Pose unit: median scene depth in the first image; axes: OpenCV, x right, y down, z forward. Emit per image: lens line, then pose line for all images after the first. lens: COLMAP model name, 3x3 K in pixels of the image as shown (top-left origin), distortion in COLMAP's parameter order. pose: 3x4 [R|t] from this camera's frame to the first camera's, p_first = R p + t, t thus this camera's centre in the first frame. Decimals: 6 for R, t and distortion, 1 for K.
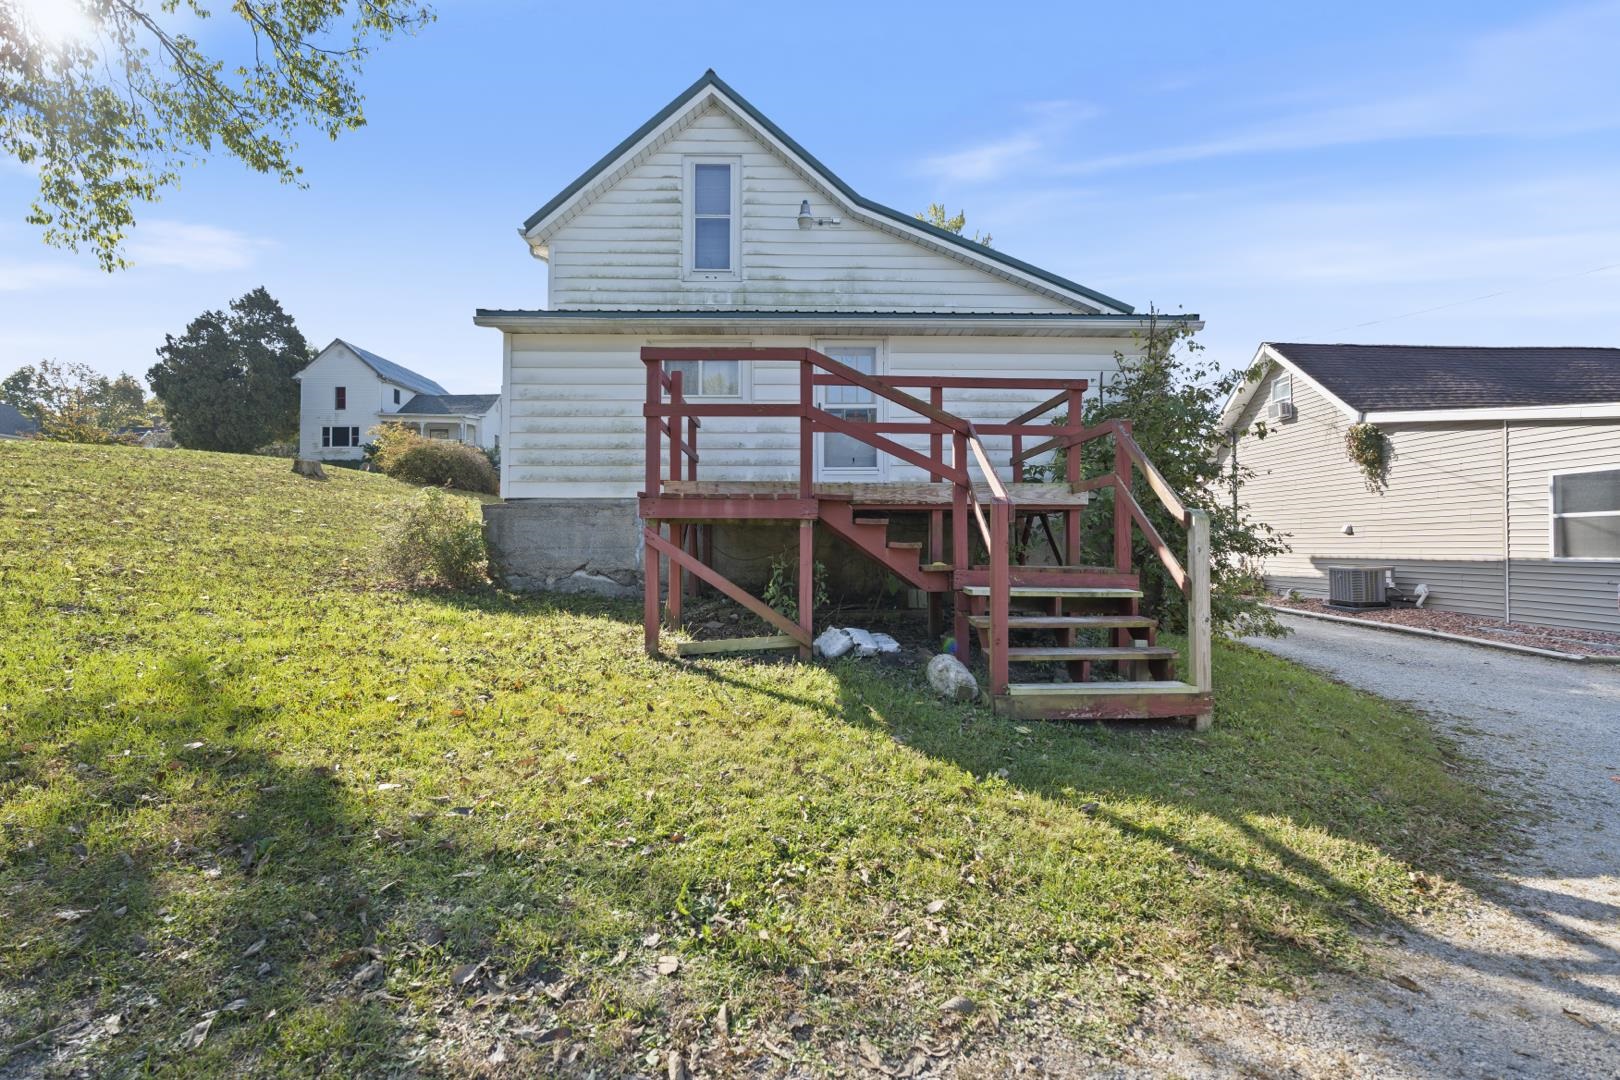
lens RADIAL K [[715.7, 0, 810.0], [0, 715.7, 540.0], [0, 0, 1]] dist [-0.002847, -0.000360]
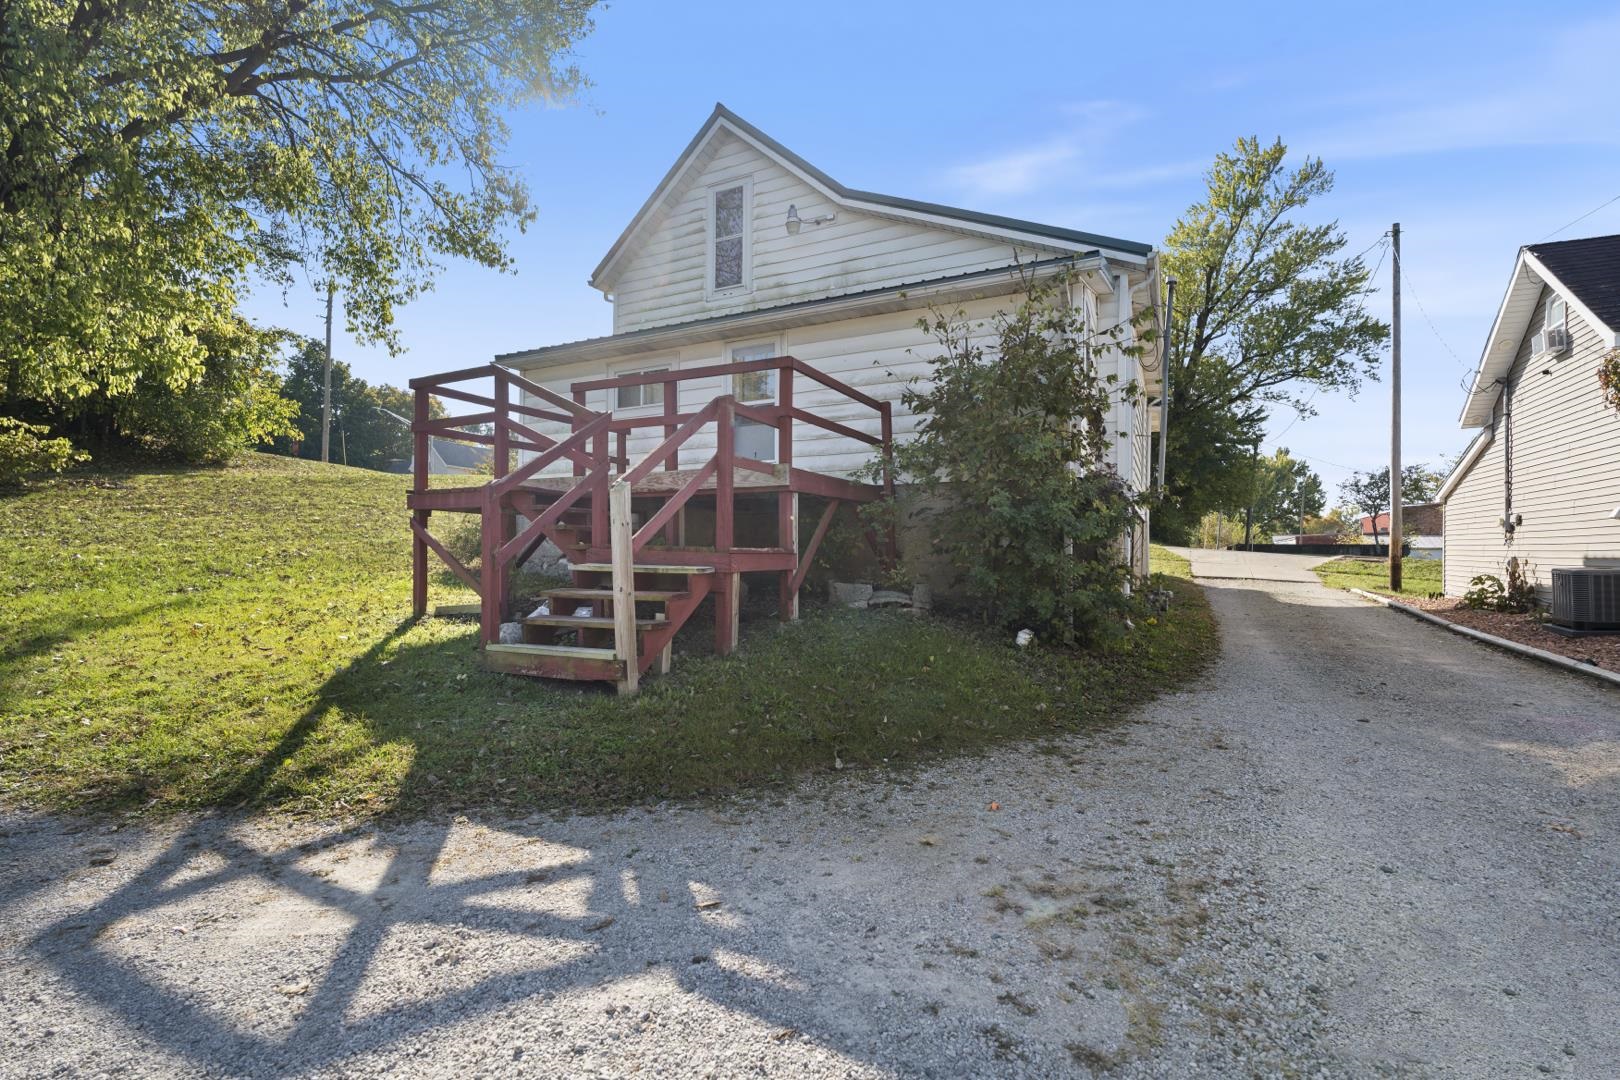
lens RADIAL K [[726.3, 0, 815.8], [0, 726.3, 556.6], [0, 0, 1]] dist [-0.000873, -0.000256]
pose [[0.882552, 0.005066, -0.470188, 0.506146], [0.000123, 0.999939, 0.011005, 0.020701], [0.470215, -0.009770, 0.882498, 0.083521]]
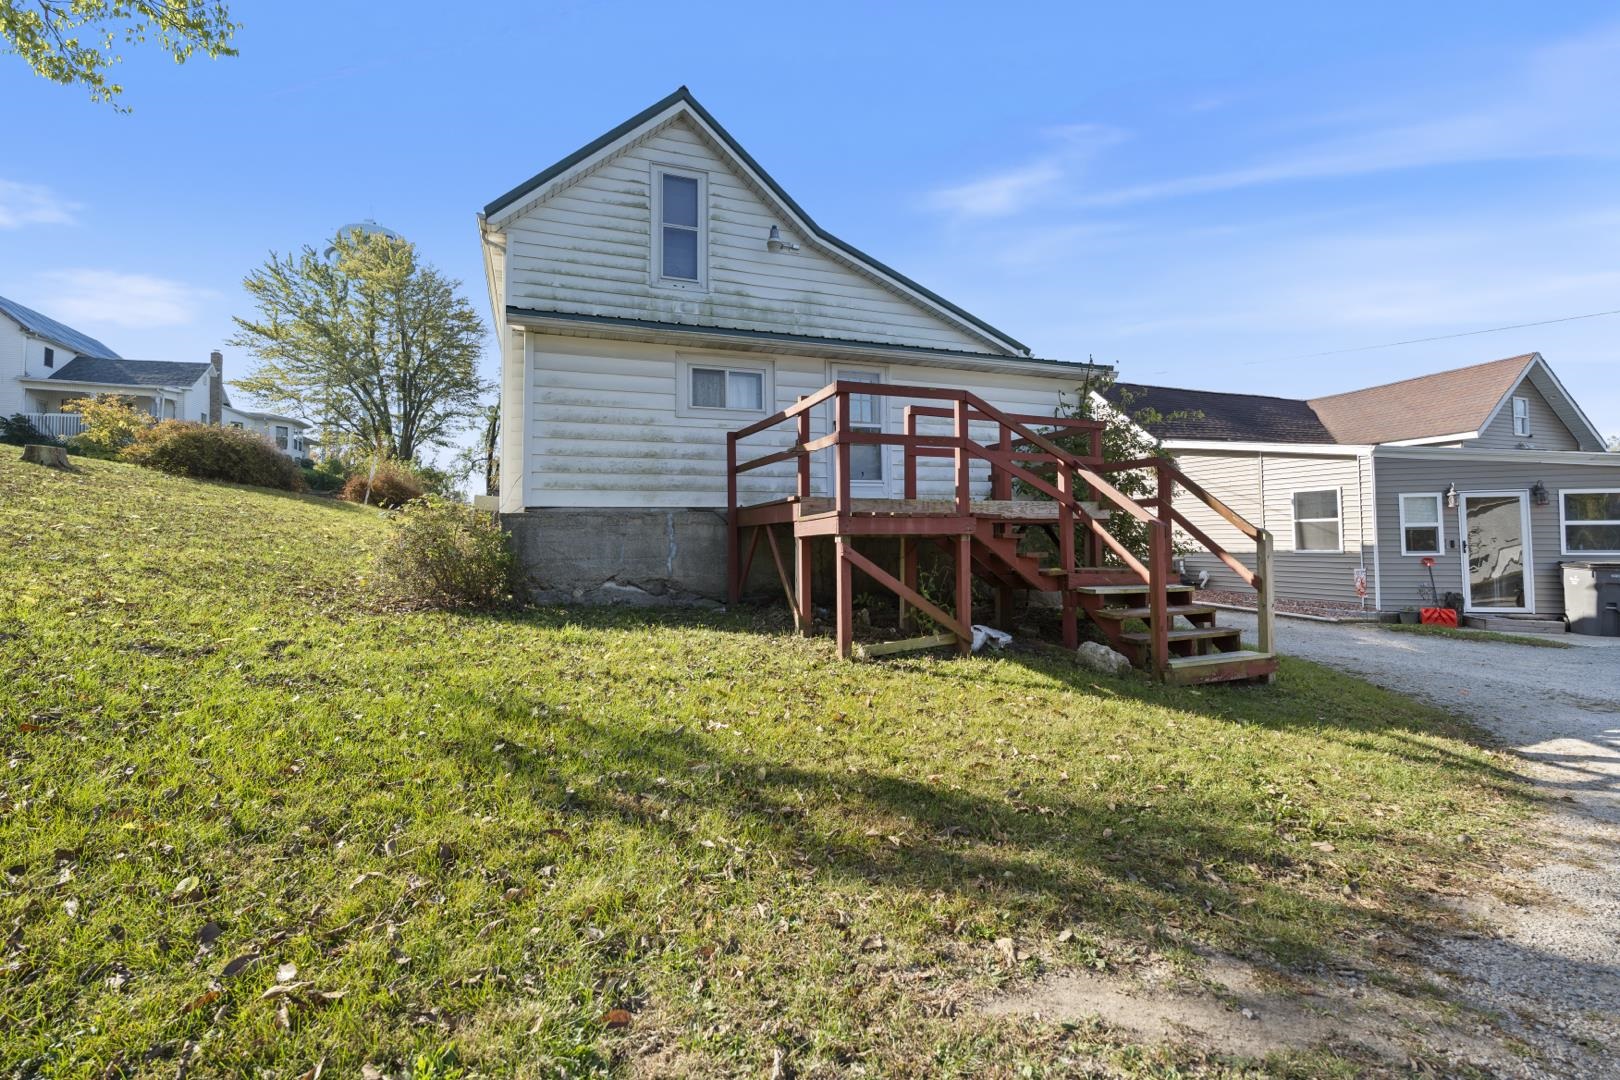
lens RADIAL K [[722.0, 0, 816.2], [0, 722.0, 510.3], [0, 0, 1]] dist [-0.002205, -0.000494]
pose [[0.937900, 0.002383, 0.346898, -0.312518], [0.009476, 0.999427, -0.032485, -0.015151], [-0.346776, 0.033755, 0.937340, -0.014408]]
